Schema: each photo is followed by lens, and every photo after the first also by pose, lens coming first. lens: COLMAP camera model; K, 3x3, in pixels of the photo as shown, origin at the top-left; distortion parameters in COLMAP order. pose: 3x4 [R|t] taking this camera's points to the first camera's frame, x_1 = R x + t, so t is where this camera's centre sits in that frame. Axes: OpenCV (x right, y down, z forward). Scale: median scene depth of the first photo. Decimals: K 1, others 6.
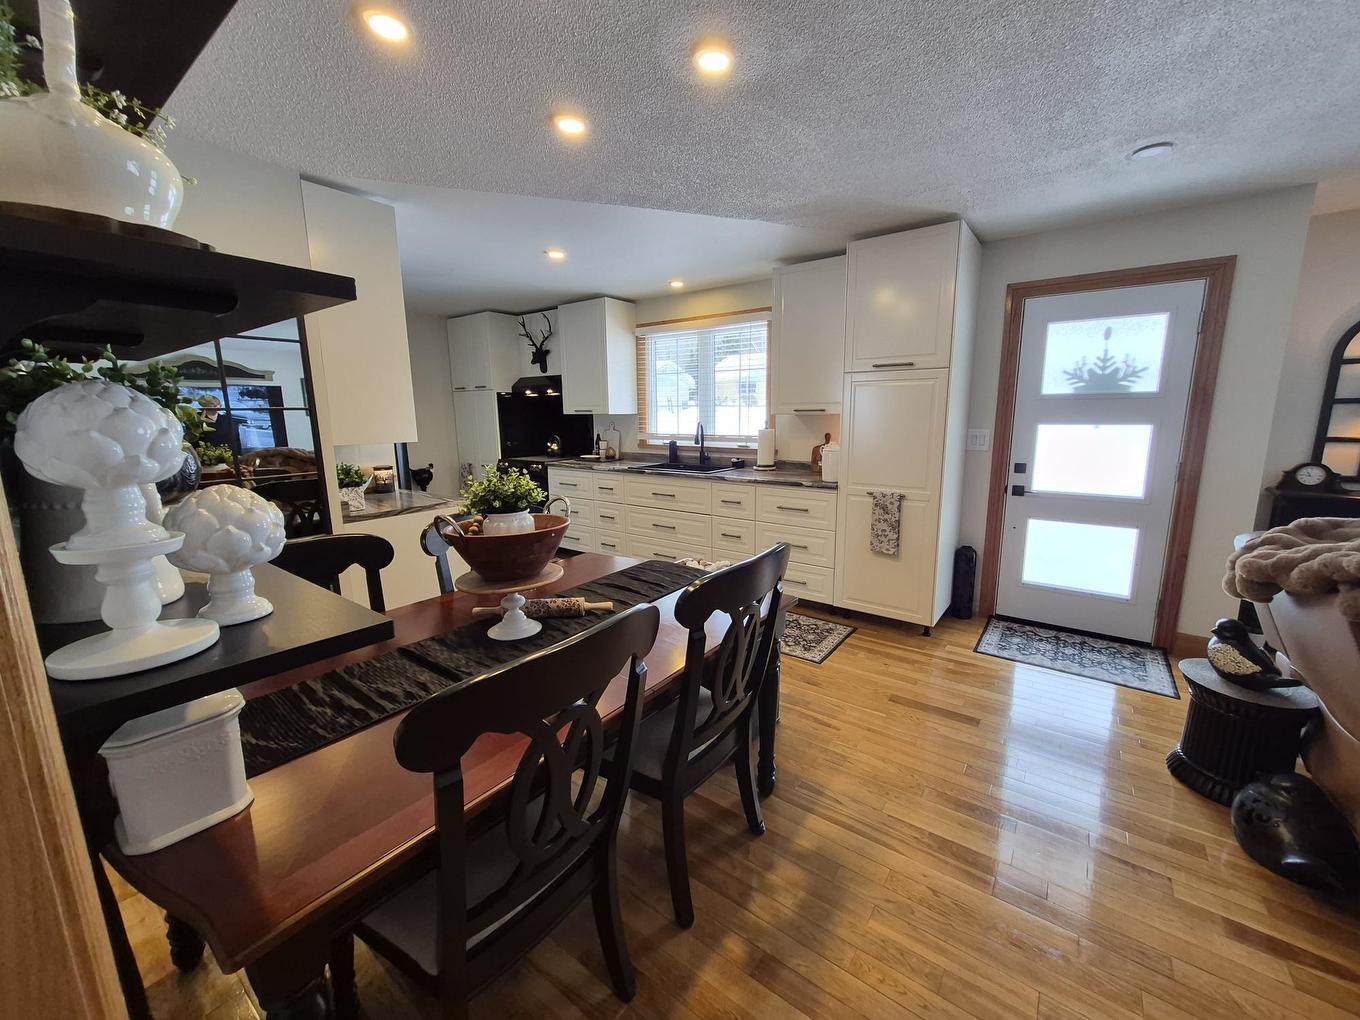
lens RADIAL K [[532.2, 0, 704.6], [0, 532.2, 506.9], [0, 0, 1]] dist [-0.000414, -0.000415]
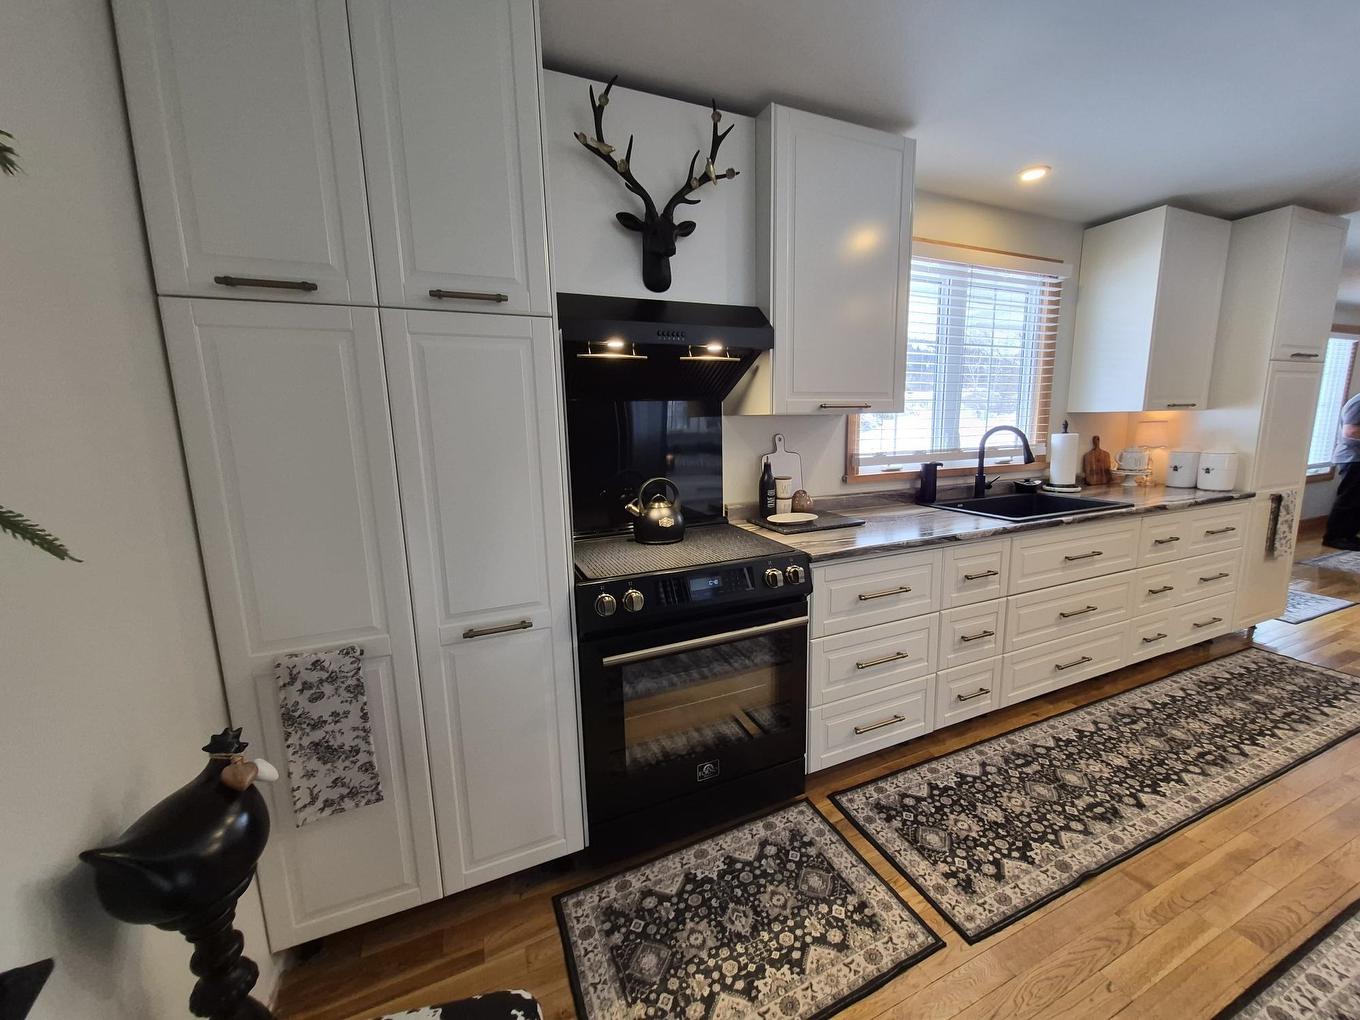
lens RADIAL K [[532.2, 0, 704.6], [0, 532.2, 506.9], [0, 0, 1]] dist [-0.000414, -0.000415]
pose [[0.509803, -0.140609, 0.848723, -0.937729], [0.166643, 0.984007, 0.062924, -0.221228], [-0.843997, 0.109355, 0.525081, 1.314898]]
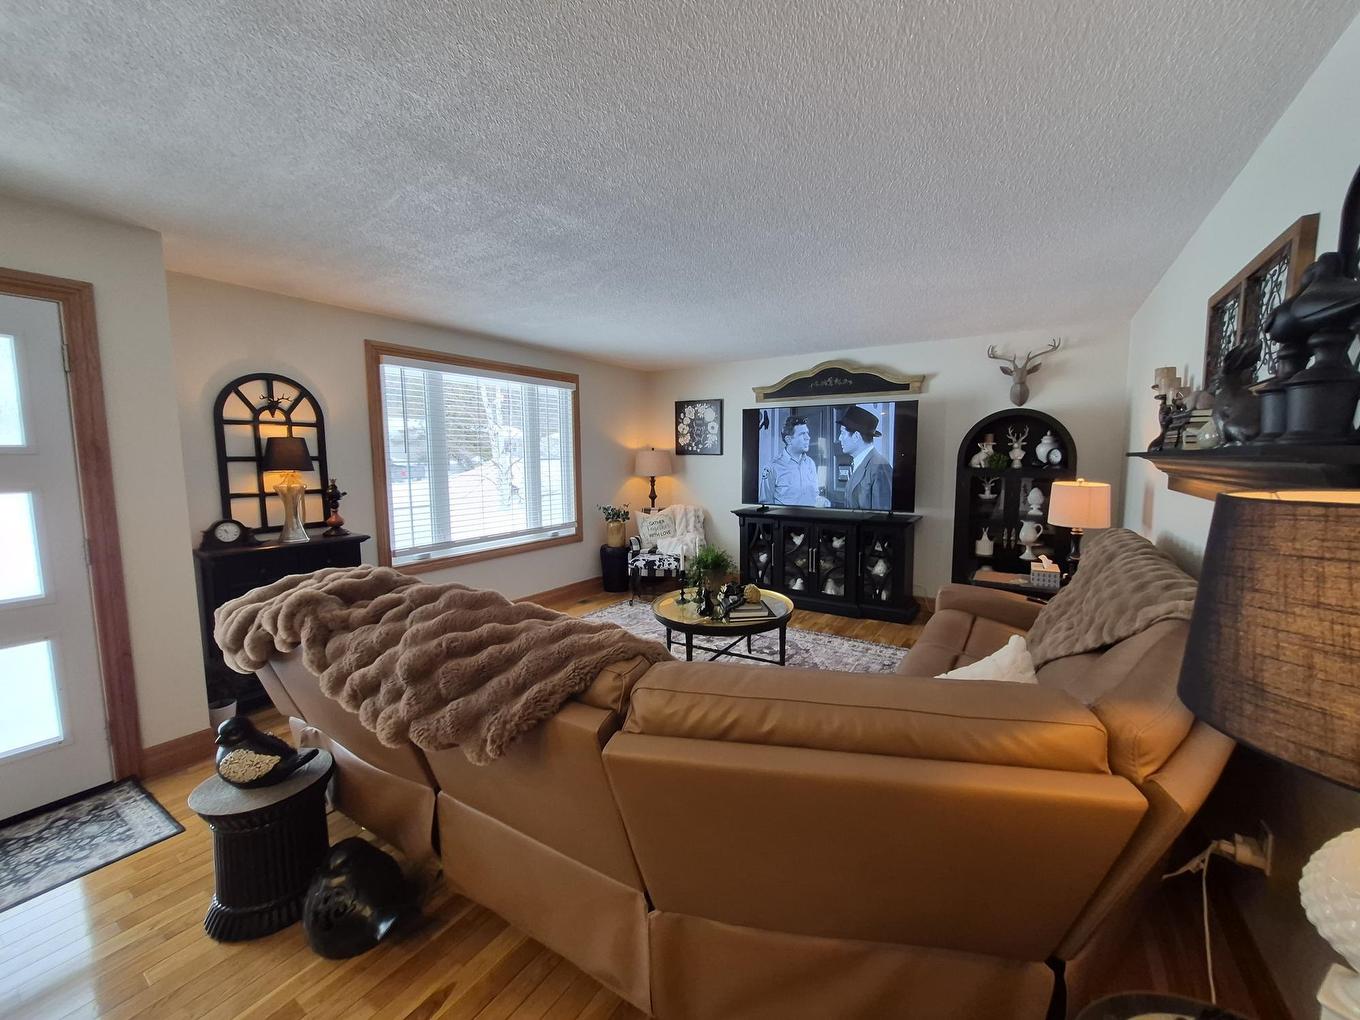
lens RADIAL K [[532.2, 0, 704.6], [0, 532.2, 506.9], [0, 0, 1]] dist [-0.000414, -0.000415]
pose [[-0.059436, -0.090485, 0.994123, 0.080776], [0.183026, 0.978013, 0.099961, -0.038832], [-0.981310, 0.187892, -0.041568, 0.140761]]
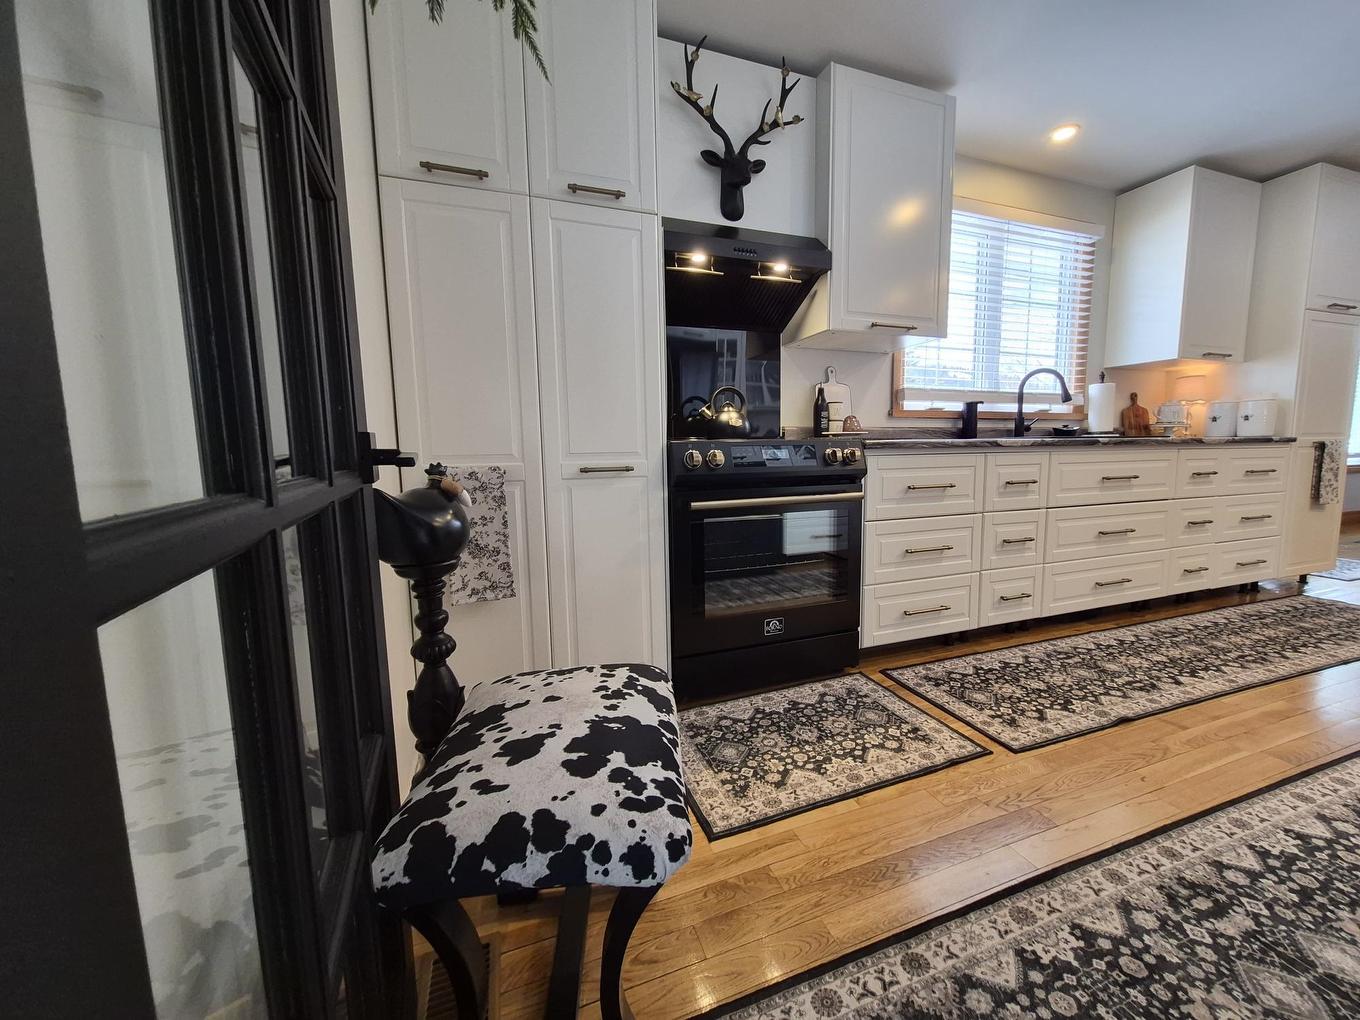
lens RADIAL K [[532.2, 0, 704.6], [0, 532.2, 506.9], [0, 0, 1]] dist [-0.000414, -0.000415]
pose [[0.560981, -0.092307, 0.822666, -1.042743], [0.156260, 0.987707, 0.004270, -0.083613], [-0.812947, 0.126154, 0.568509, 1.324041]]
